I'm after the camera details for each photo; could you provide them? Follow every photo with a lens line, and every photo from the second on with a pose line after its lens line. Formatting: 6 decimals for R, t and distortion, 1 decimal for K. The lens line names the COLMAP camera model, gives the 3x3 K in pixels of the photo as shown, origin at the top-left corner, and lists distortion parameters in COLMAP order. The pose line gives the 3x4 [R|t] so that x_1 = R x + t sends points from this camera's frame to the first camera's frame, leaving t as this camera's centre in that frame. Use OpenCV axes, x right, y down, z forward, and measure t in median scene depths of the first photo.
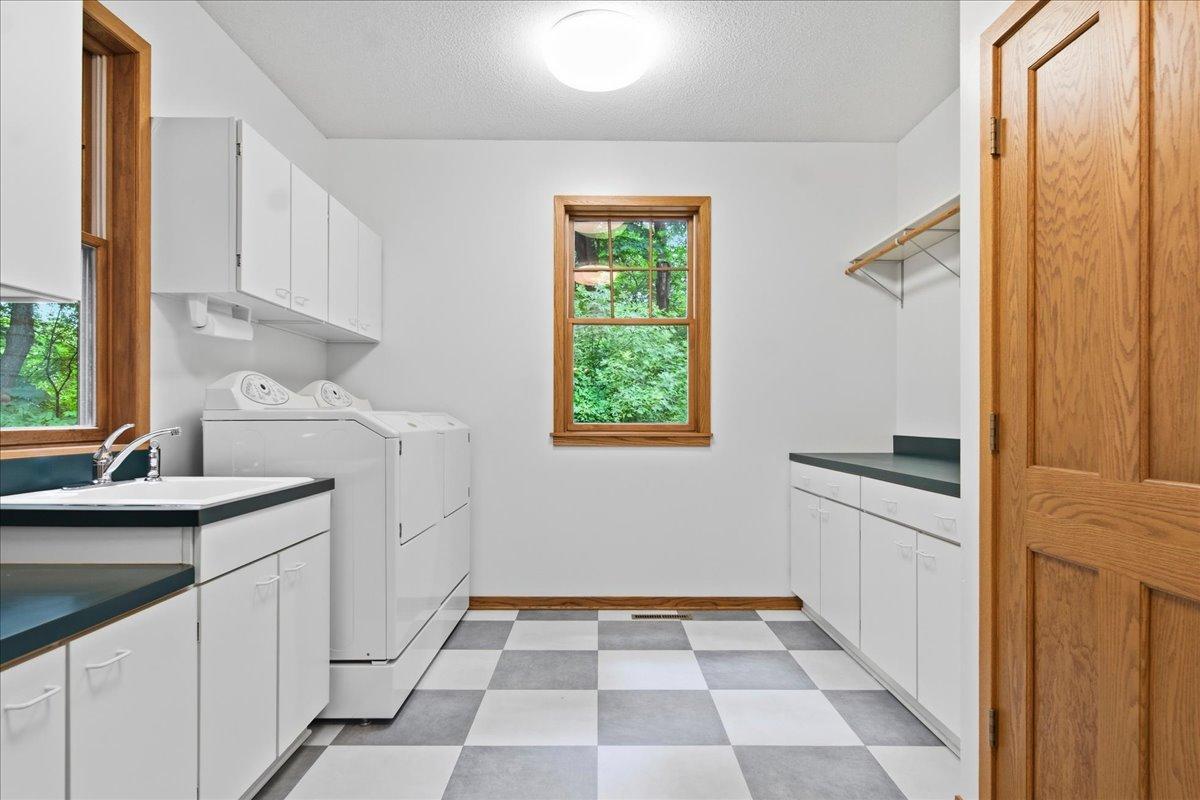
lens RADIAL K [[651.0, 0, 605.6], [0, 651.0, 417.2], [0, 0, 1]] dist [0.002131, -0.000996]
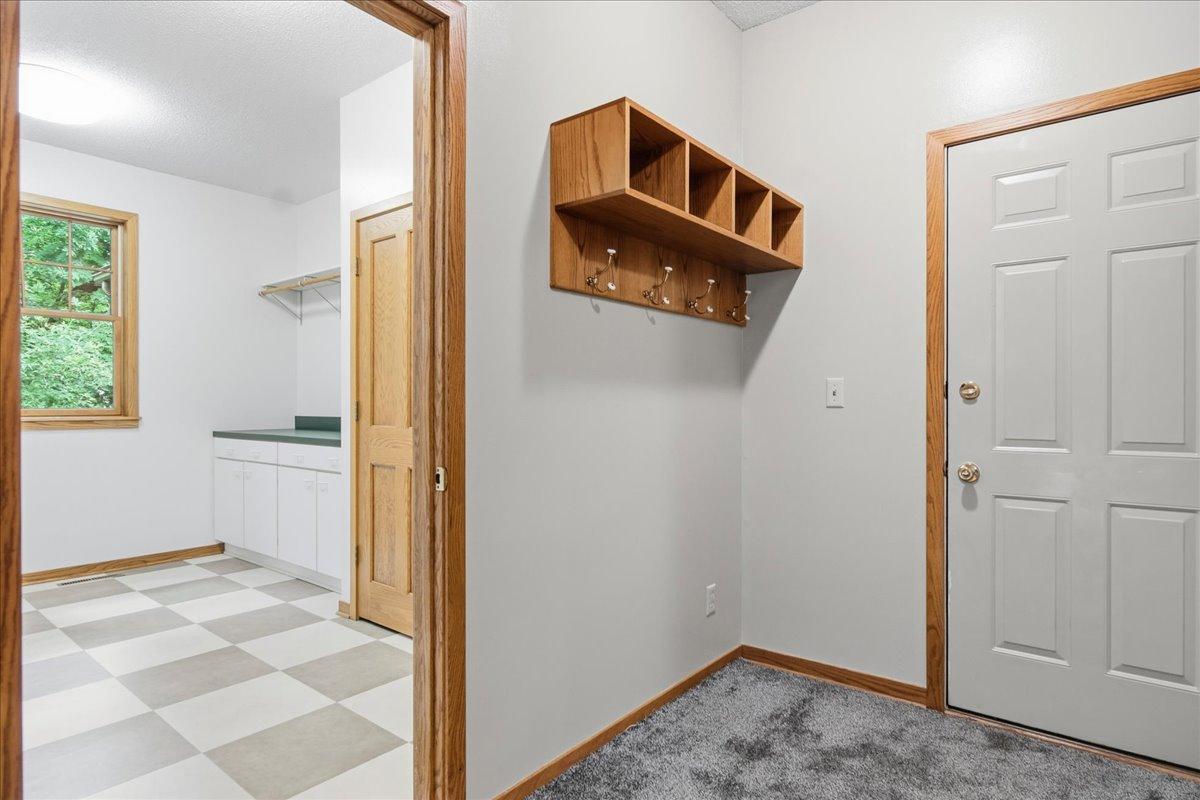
lens RADIAL K [[651.0, 0, 600.8], [0, 651.0, 401.7], [0, 0, 1]] dist [0.002131, -0.000996]
pose [[0.636768, -0.001140, 0.771055, -0.390669], [0.000973, 0.999999, 0.000675, -0.003903], [-0.771055, 0.000320, 0.636769, -0.708757]]
